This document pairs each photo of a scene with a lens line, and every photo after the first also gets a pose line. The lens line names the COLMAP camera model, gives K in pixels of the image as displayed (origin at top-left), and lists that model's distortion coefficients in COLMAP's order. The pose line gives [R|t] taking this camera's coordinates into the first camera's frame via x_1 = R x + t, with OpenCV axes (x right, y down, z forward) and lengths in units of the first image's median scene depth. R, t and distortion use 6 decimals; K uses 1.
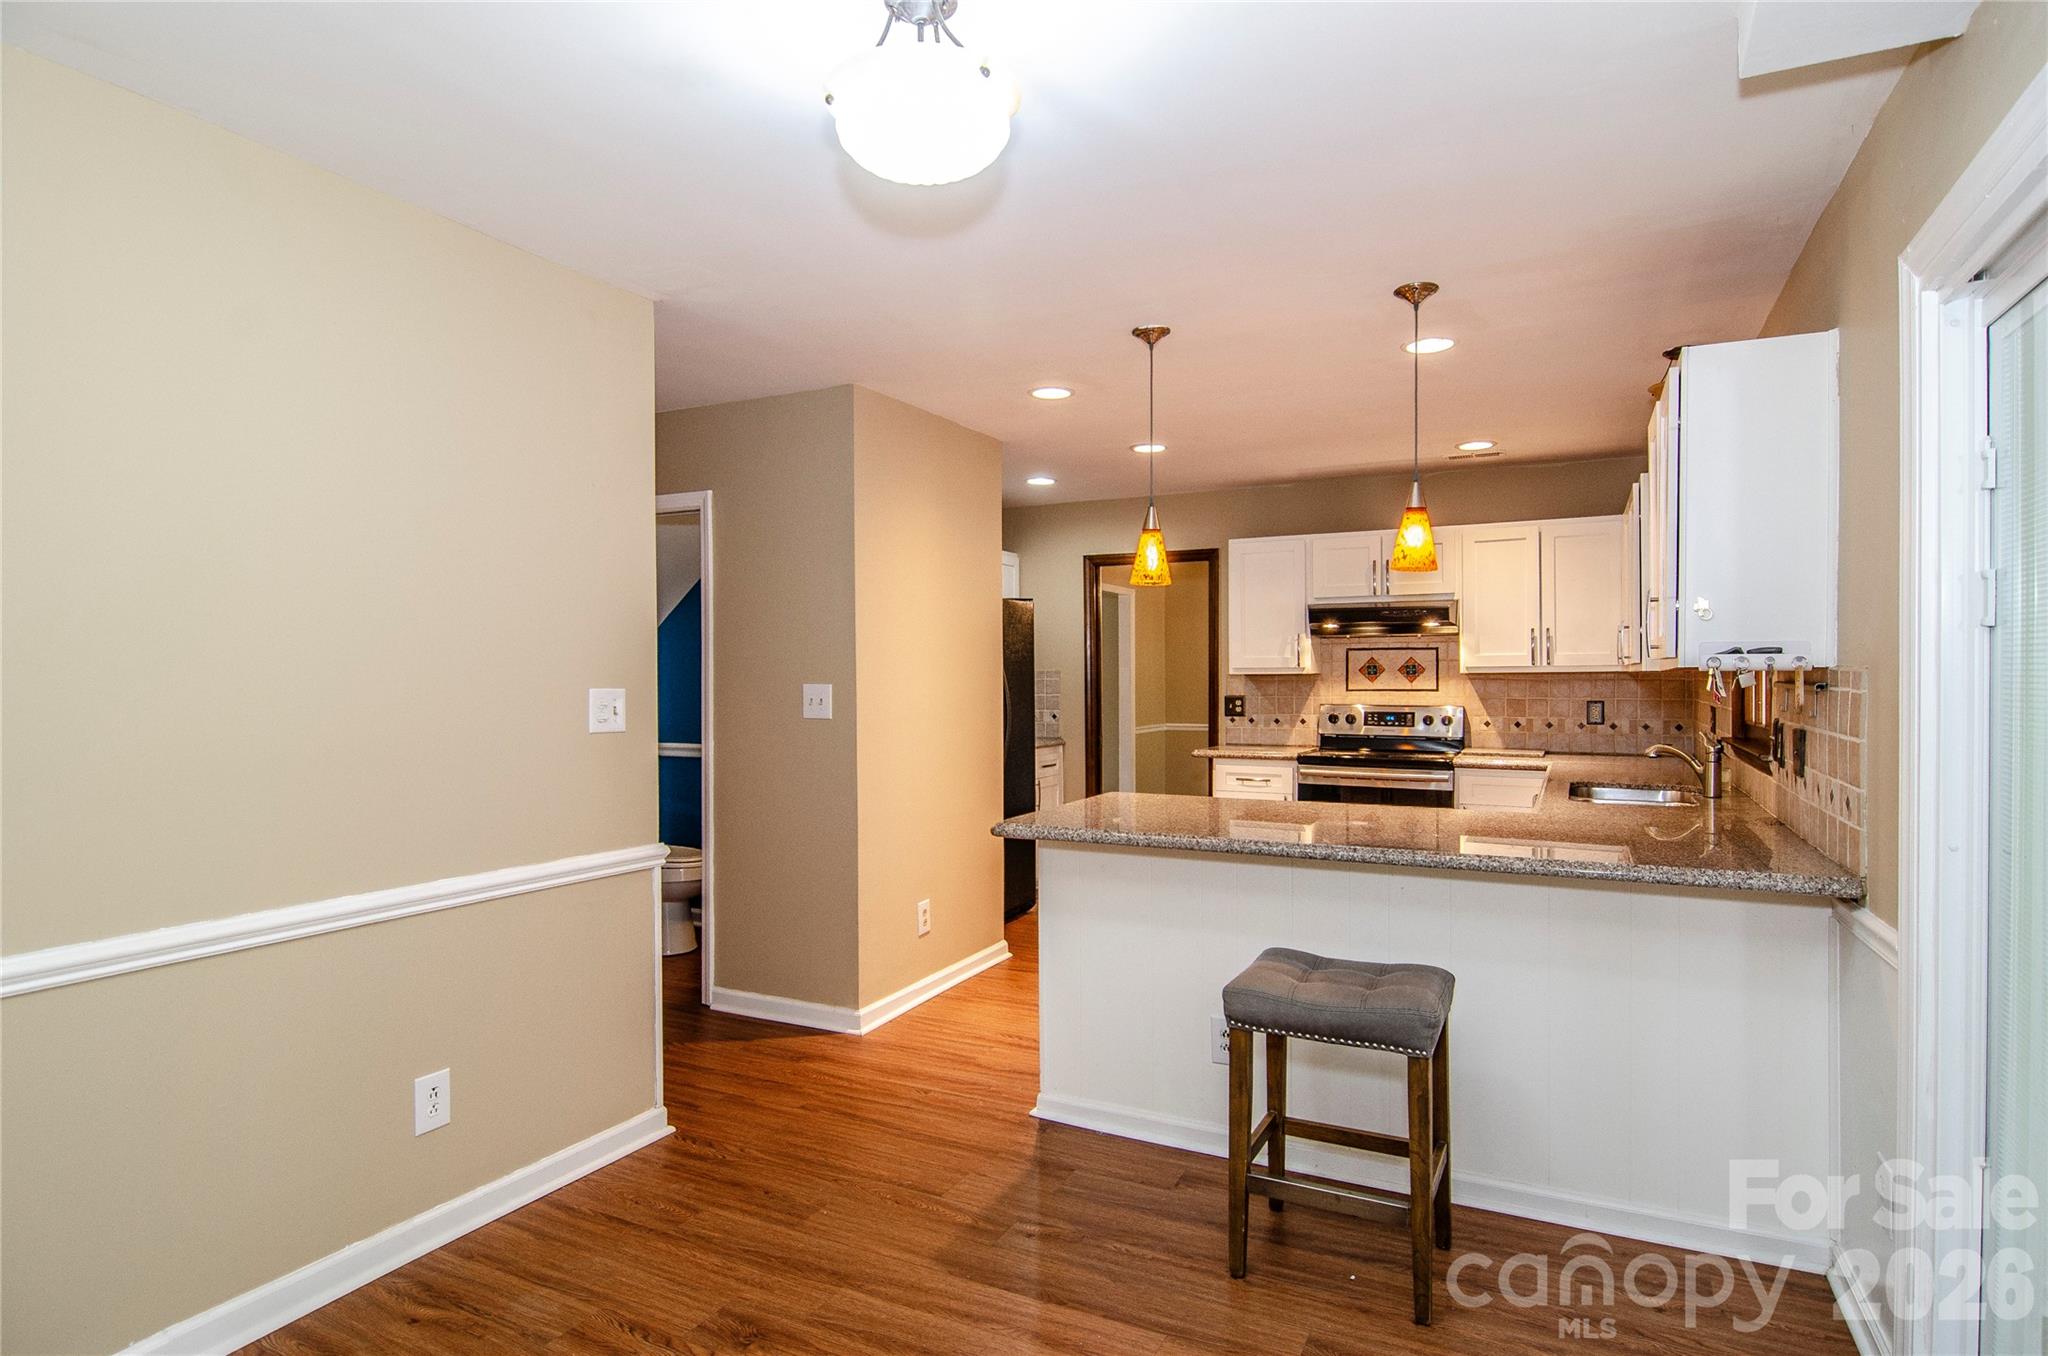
lens RADIAL K [[1088.7, 0, 1018.9], [0, 1088.7, 683.9], [0, 0, 1]] dist [0.003030, 0.000133]
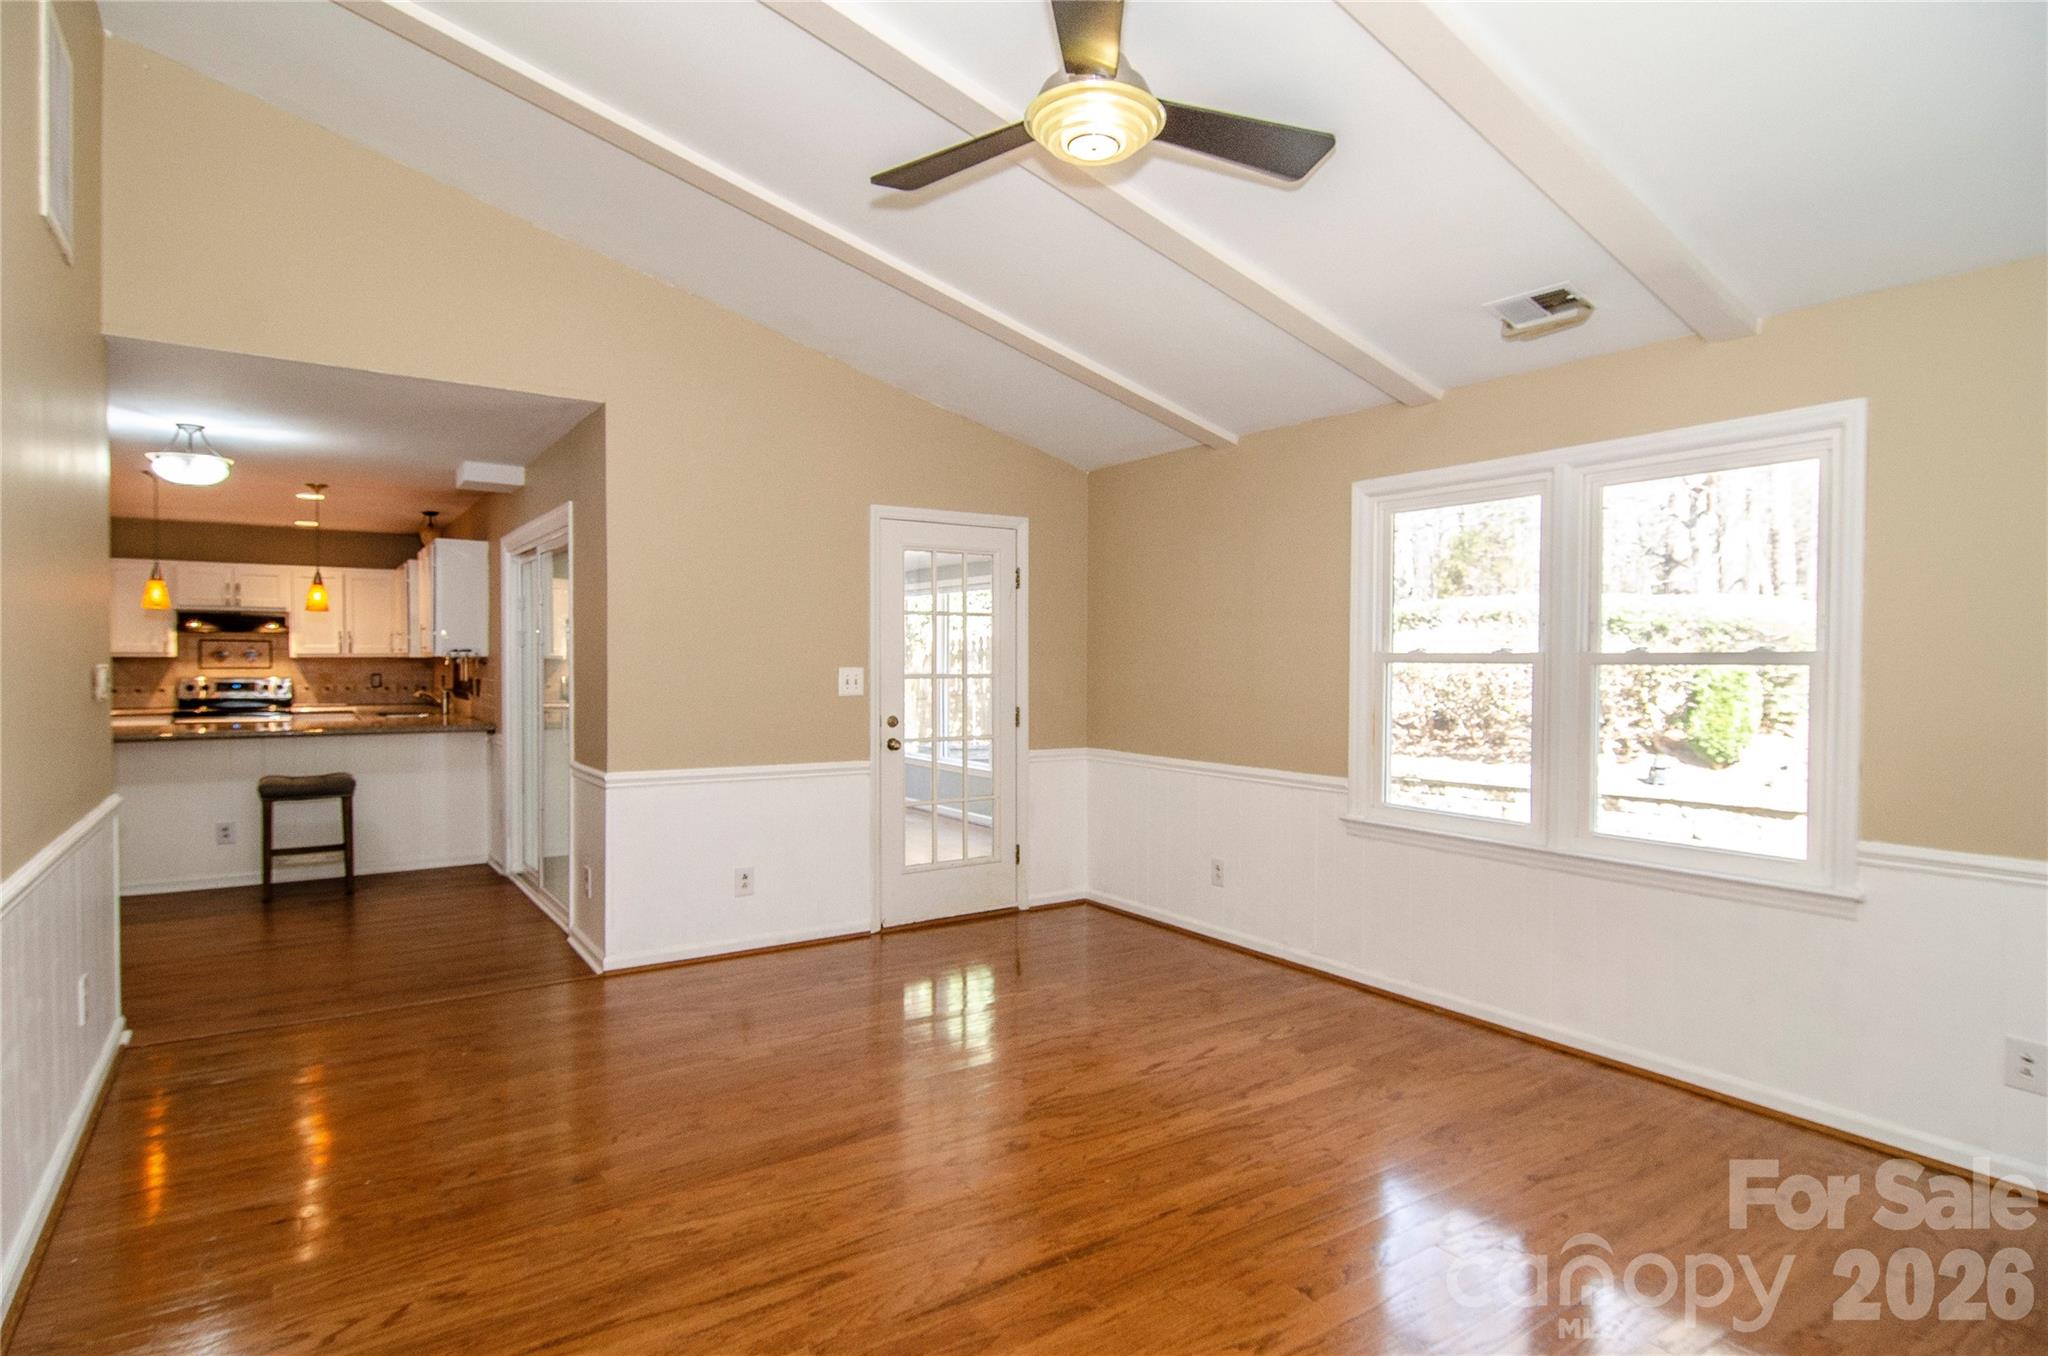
lens RADIAL K [[1088.7, 0, 1018.9], [0, 1088.7, 683.9], [0, 0, 1]] dist [0.003030, 0.000133]
pose [[0.480424, -0.013596, 0.876931, -0.503684], [0.001332, 0.999890, 0.014772, 0.007349], [-0.877035, -0.005929, 0.480390, -0.735620]]
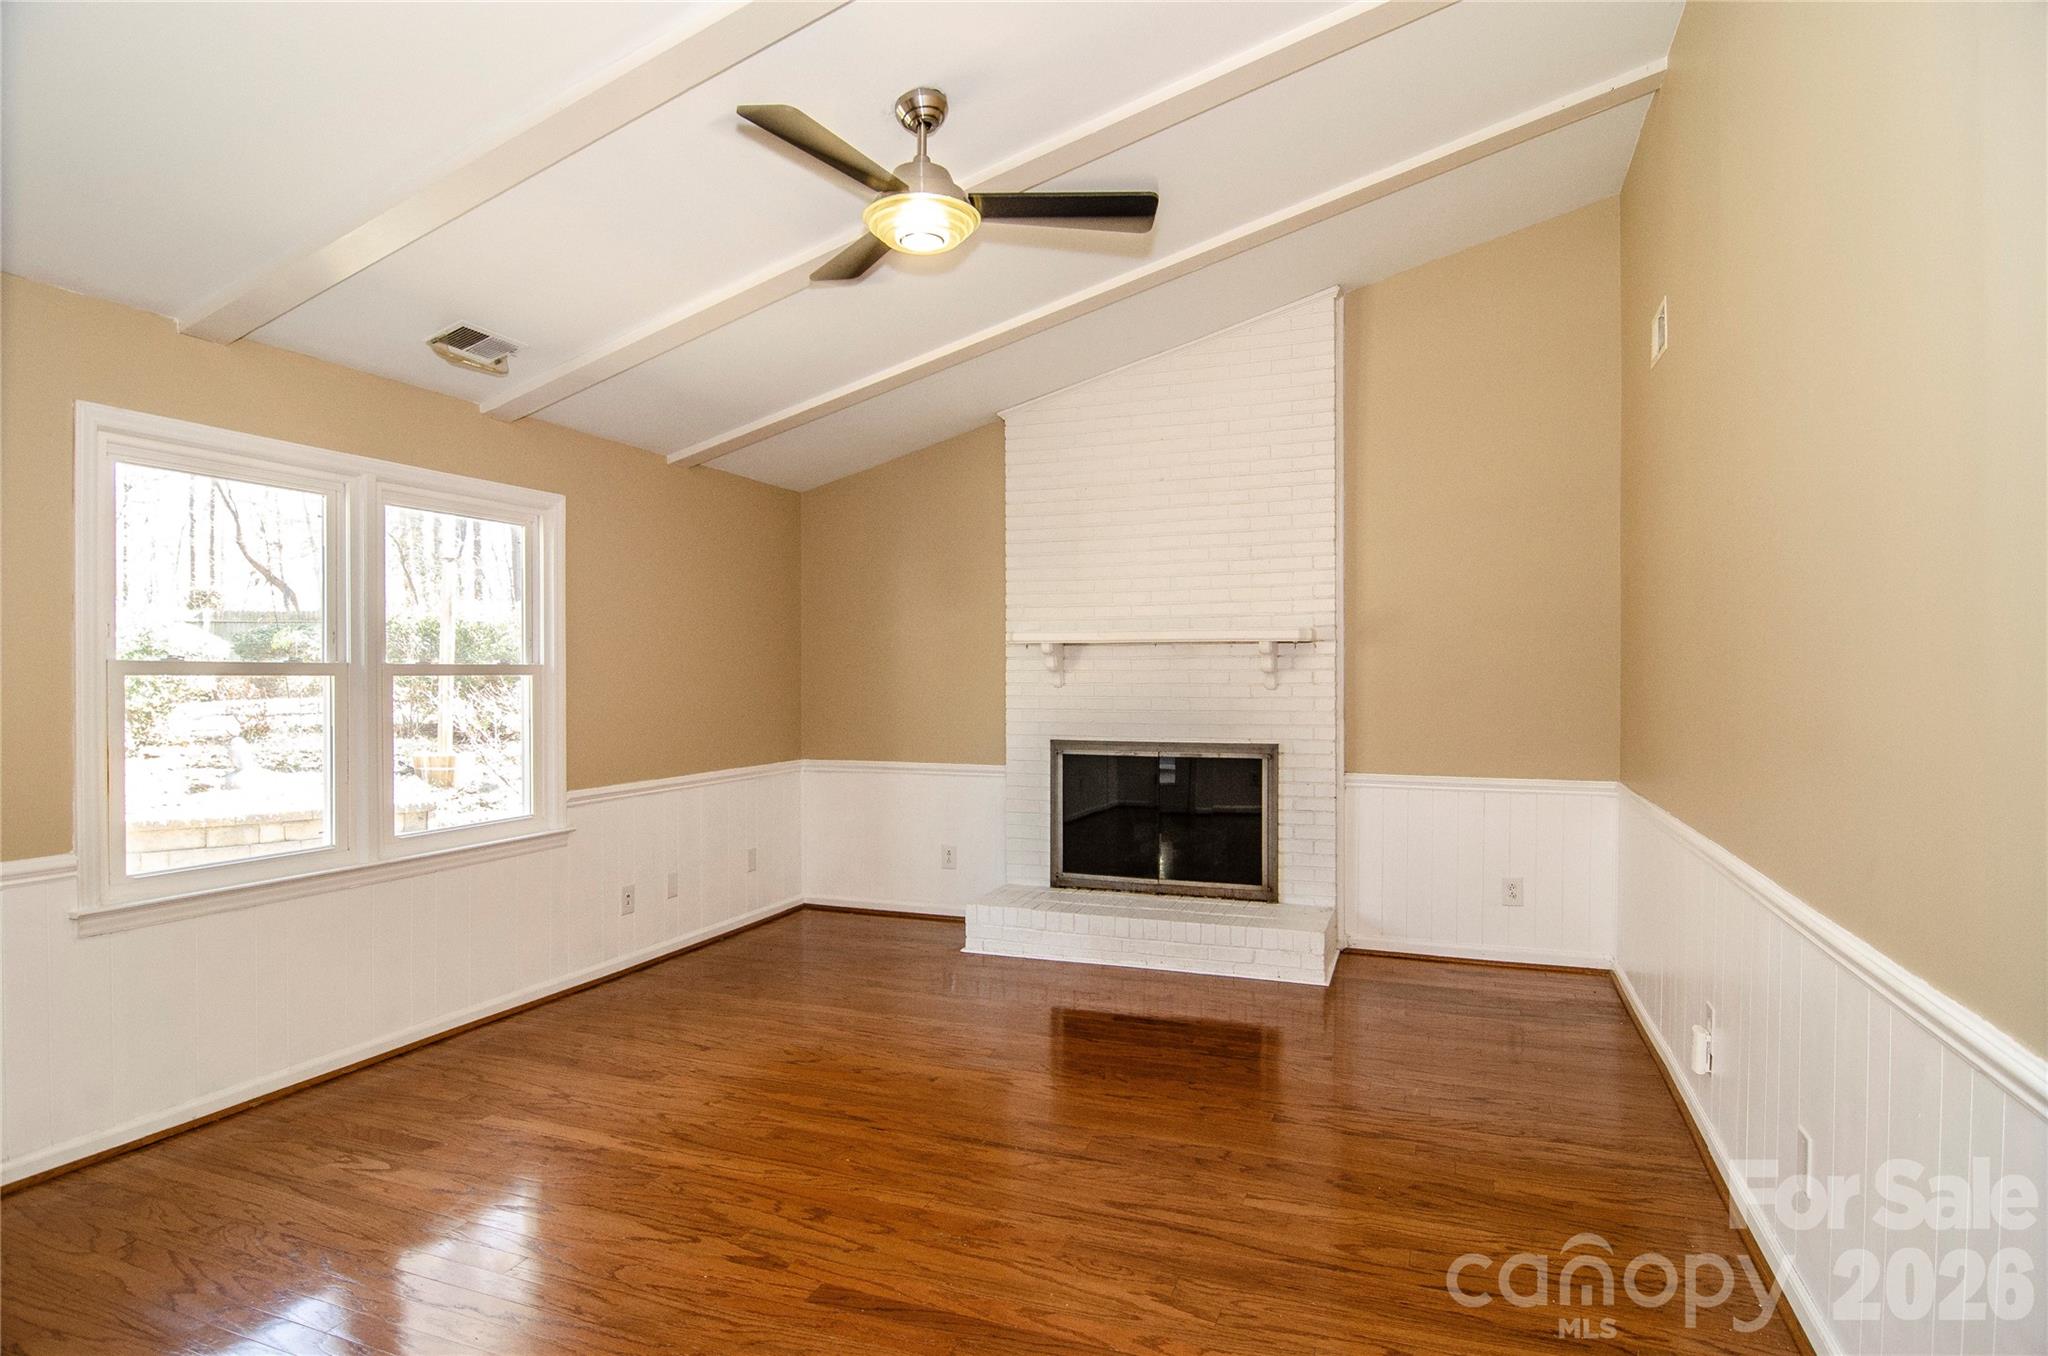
lens RADIAL K [[1132.7, 0, 1022.9], [0, 1132.7, 659.6], [0, 0, 1]] dist [-0.002321, -0.000199]
pose [[-0.993017, -0.001292, -0.117963, 0.864706], [-0.001091, 0.999998, -0.001772, -0.024232], [0.117965, -0.001631, -0.993016, 1.675637]]
